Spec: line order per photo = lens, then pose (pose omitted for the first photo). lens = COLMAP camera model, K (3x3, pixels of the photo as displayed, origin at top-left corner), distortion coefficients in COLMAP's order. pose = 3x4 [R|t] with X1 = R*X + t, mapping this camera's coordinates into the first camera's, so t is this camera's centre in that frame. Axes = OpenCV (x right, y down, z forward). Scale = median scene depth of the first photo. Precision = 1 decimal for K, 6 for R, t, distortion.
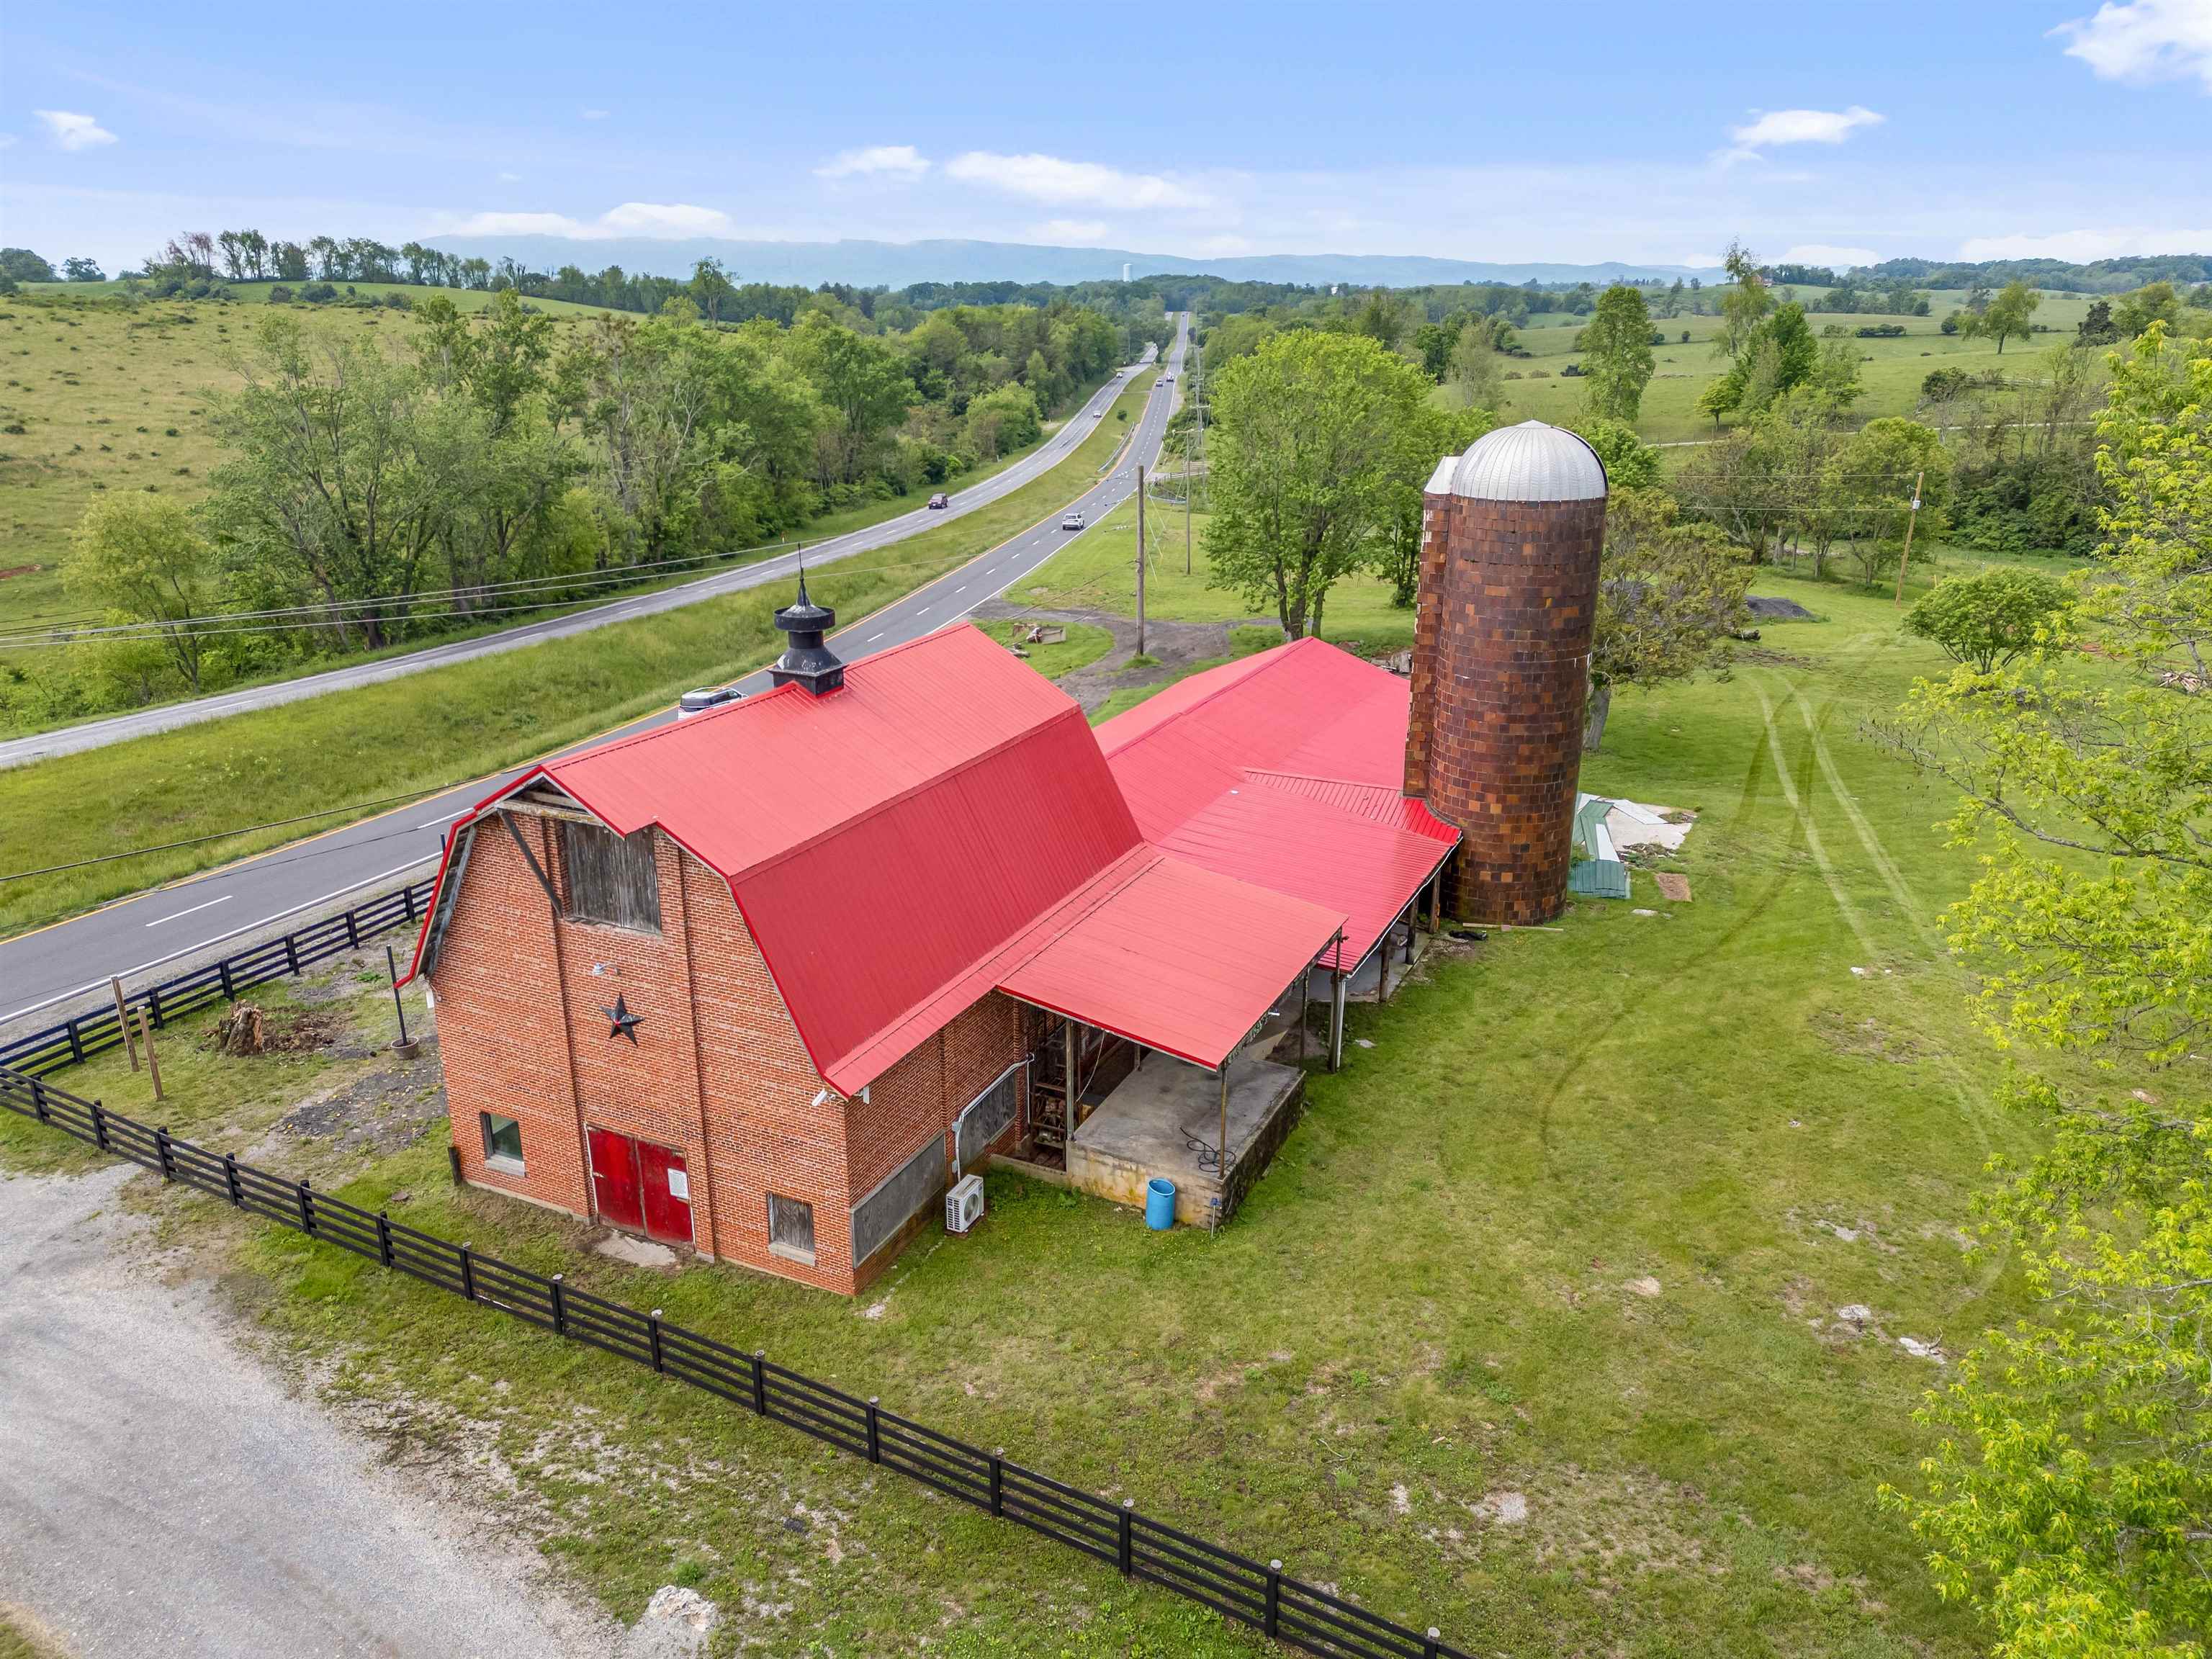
lens RADIAL K [[1551.7, 0, 1090.2], [0, 1551.7, 813.7], [0, 0, 1]] dist [0.066565, -0.053309]
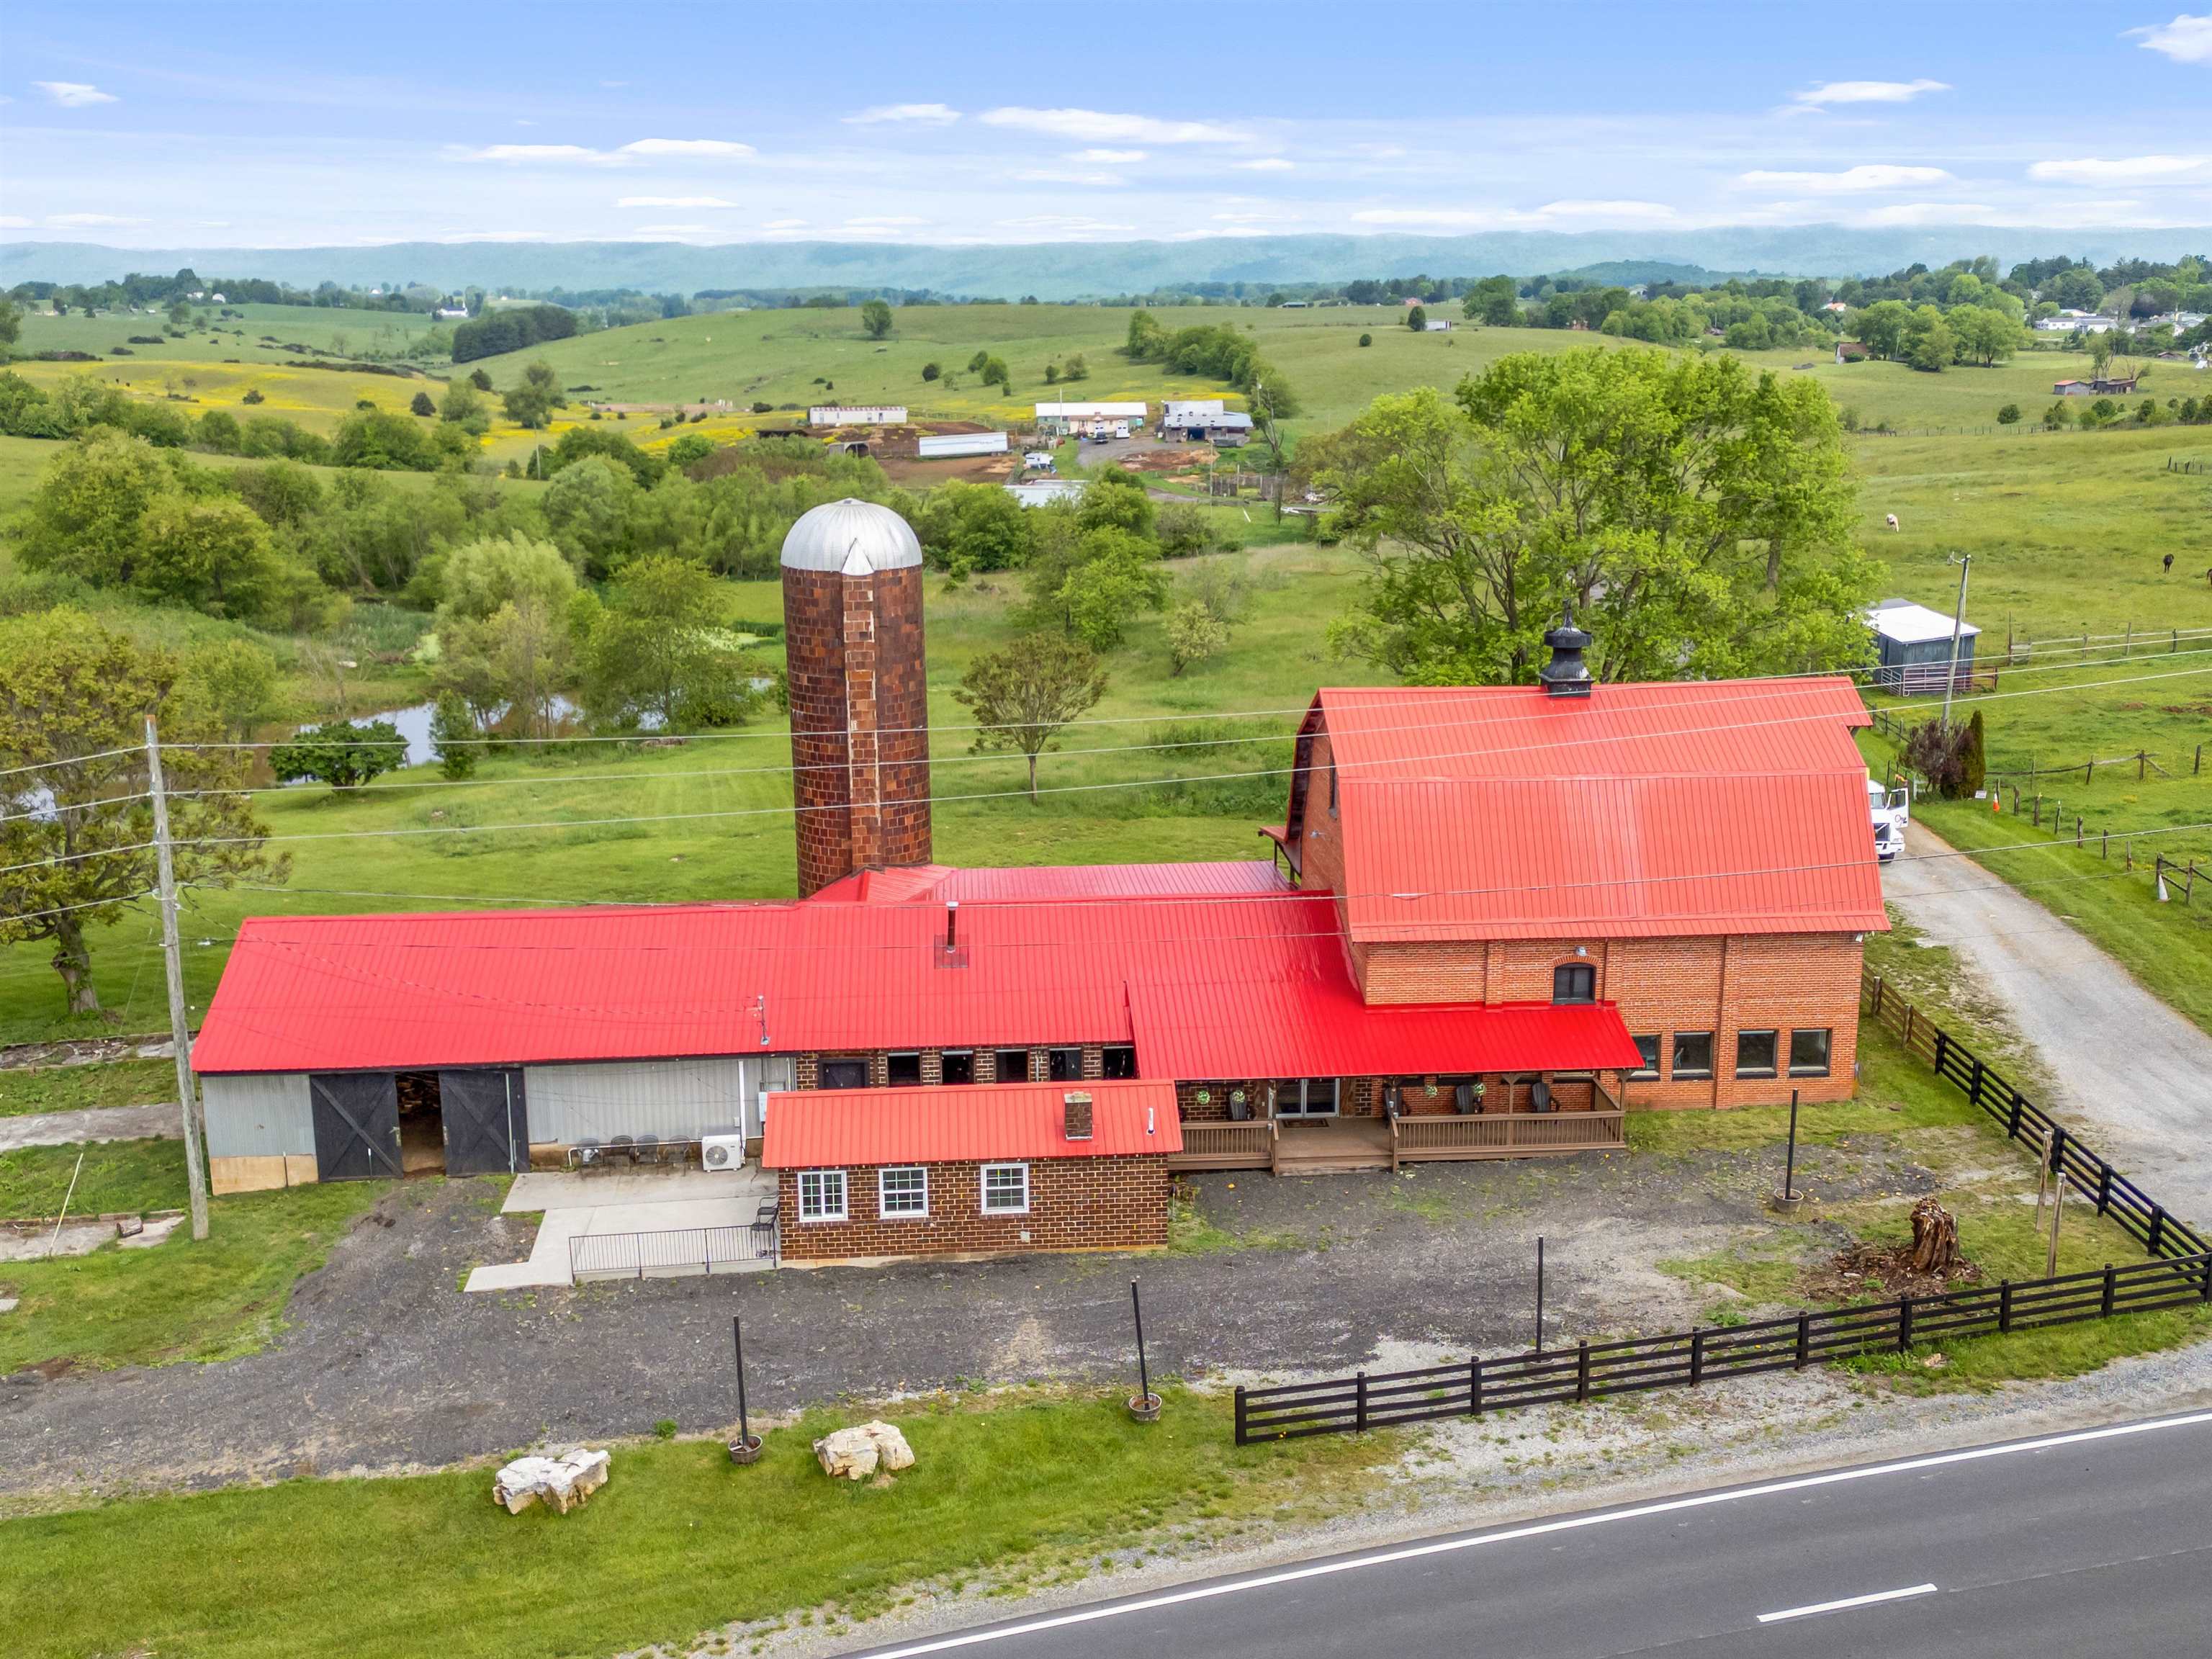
lens RADIAL K [[2134.1, 0, 1099.2], [0, 2134.1, 840.6], [0, 0, 1]] dist [0.056319, 0.000000]
pose [[-0.488430, -0.206427, 0.847835, -1.666392], [0.282329, 0.881969, 0.377386, -0.825029], [-0.825667, 0.423695, -0.372500, 2.253198]]
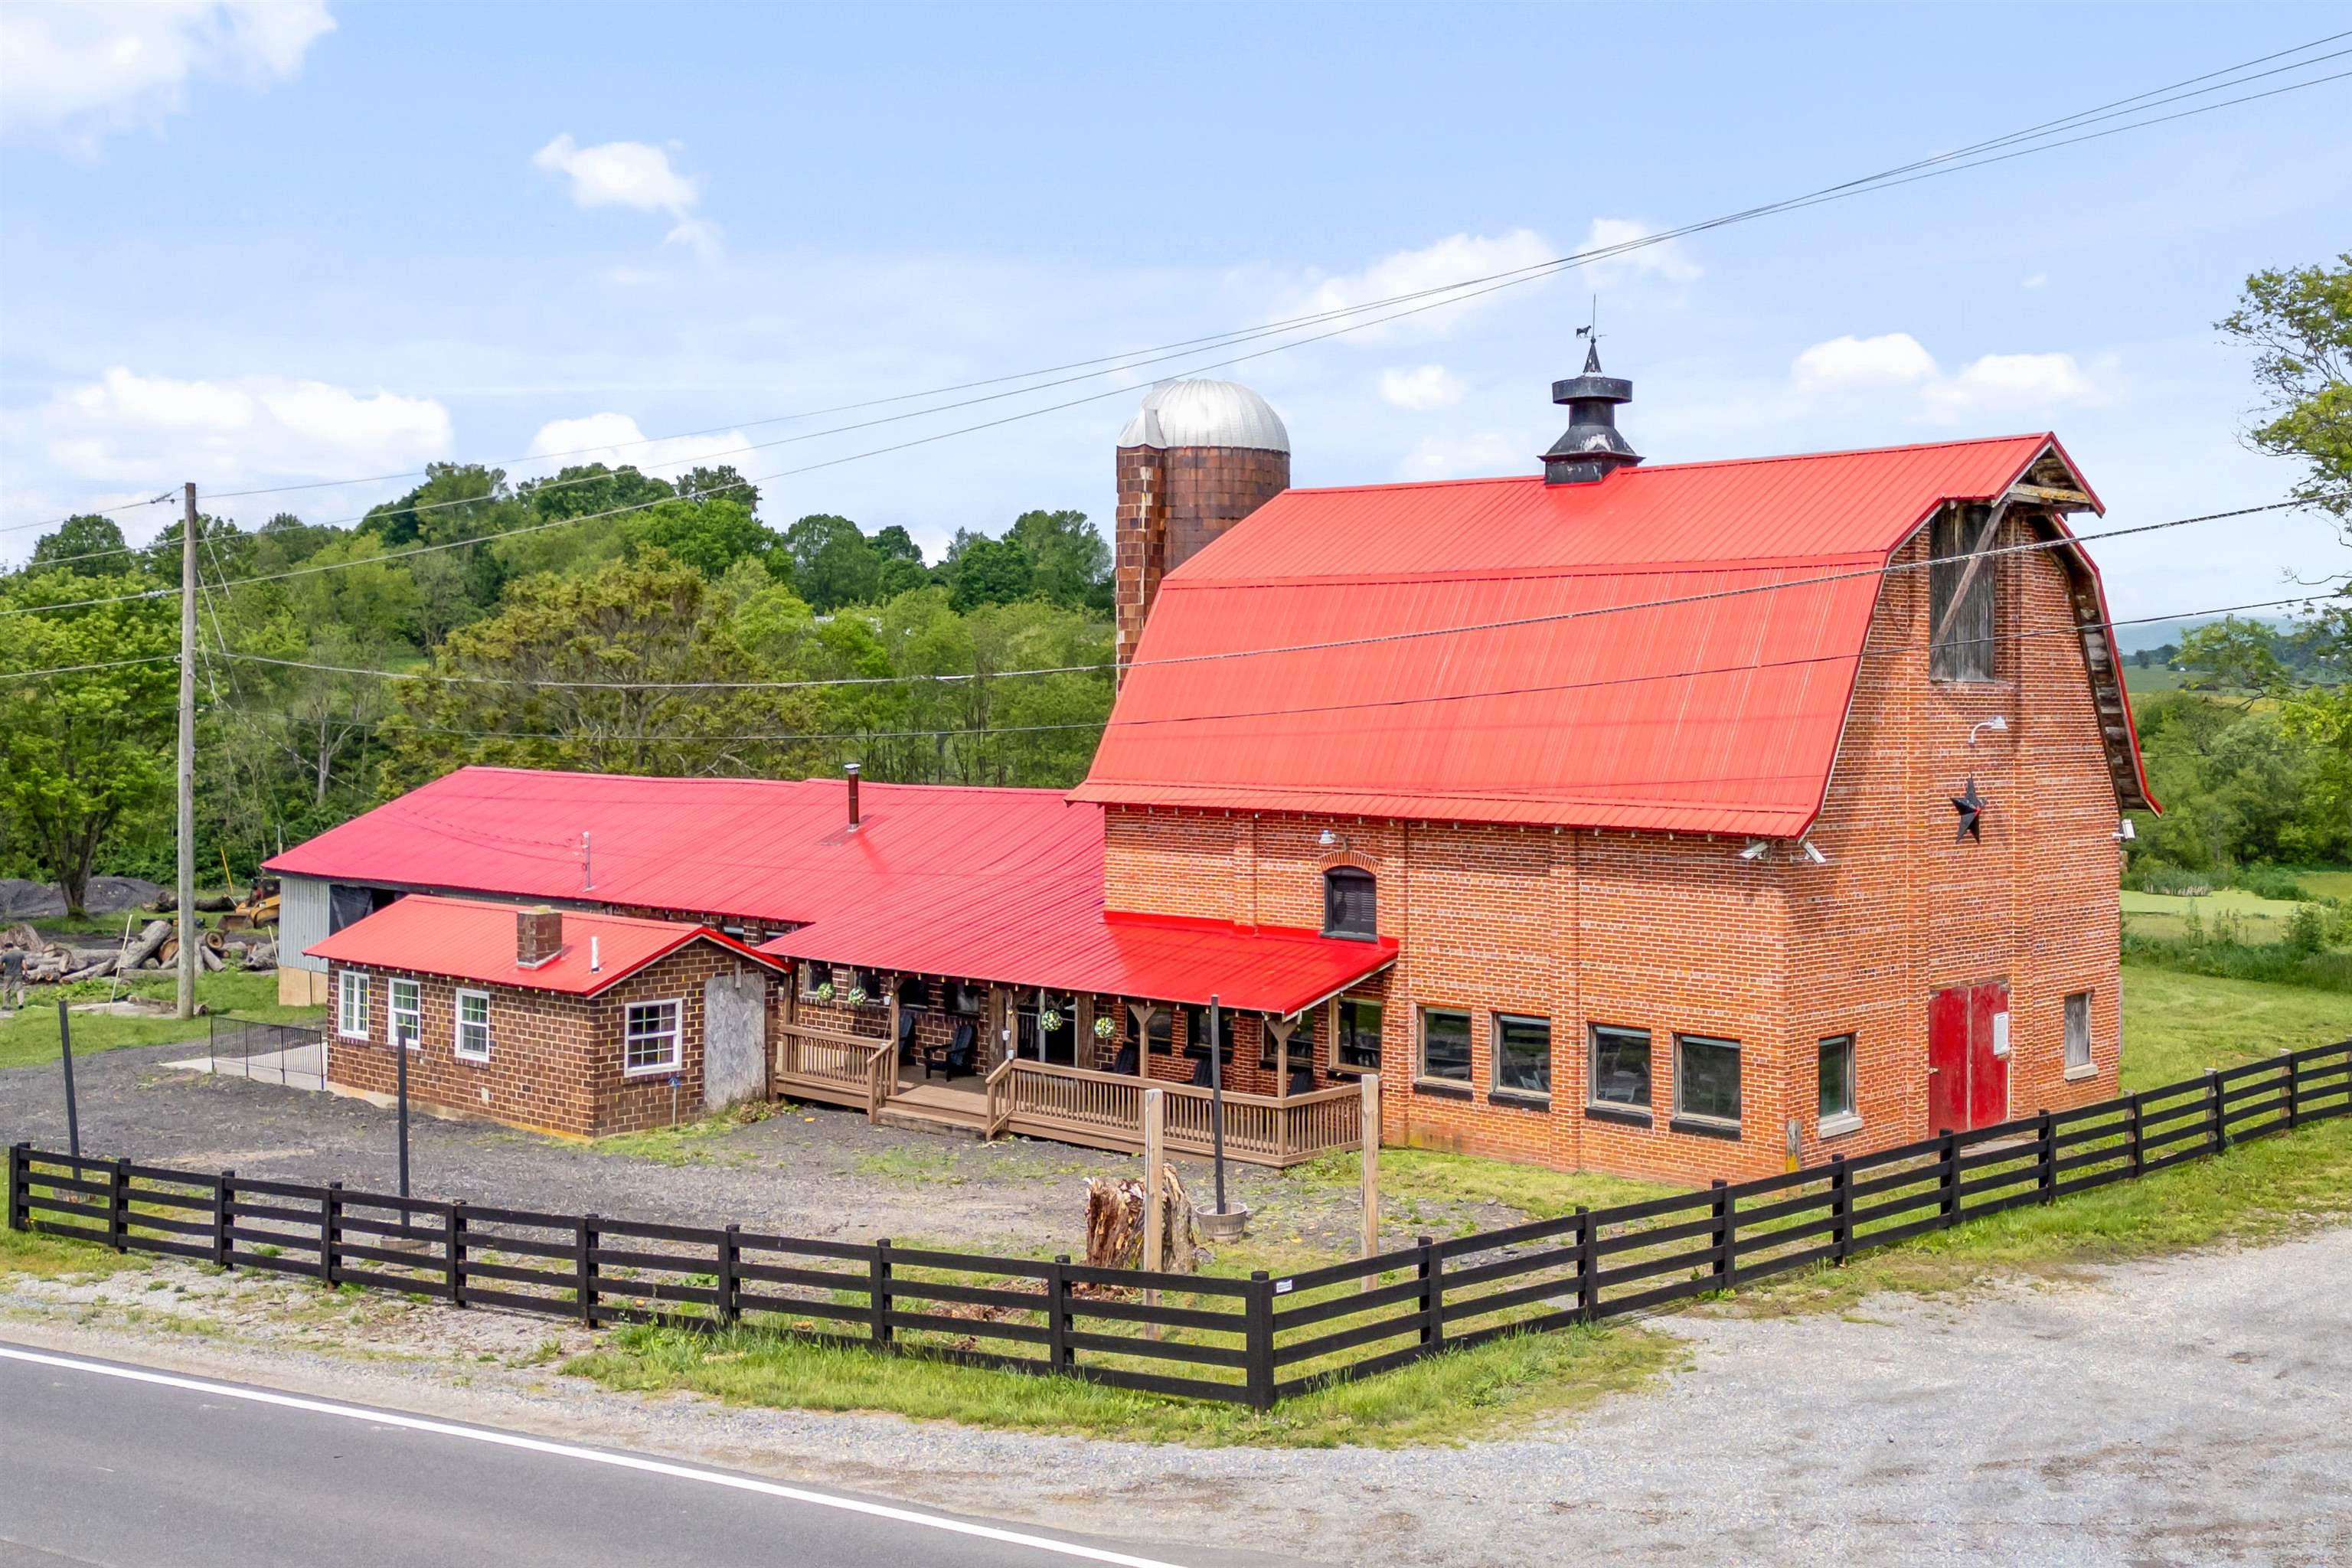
lens RADIAL K [[2470.1, 0, 1238.6], [0, 2470.1, 680.9], [0, 0, 1]] dist [0.056332, 0.000000]
pose [[0.305036, 0.004646, 0.952329, -1.545194], [0.300478, 0.948440, -0.100871, 0.087315], [-0.903696, 0.316923, 0.287912, 0.947748]]
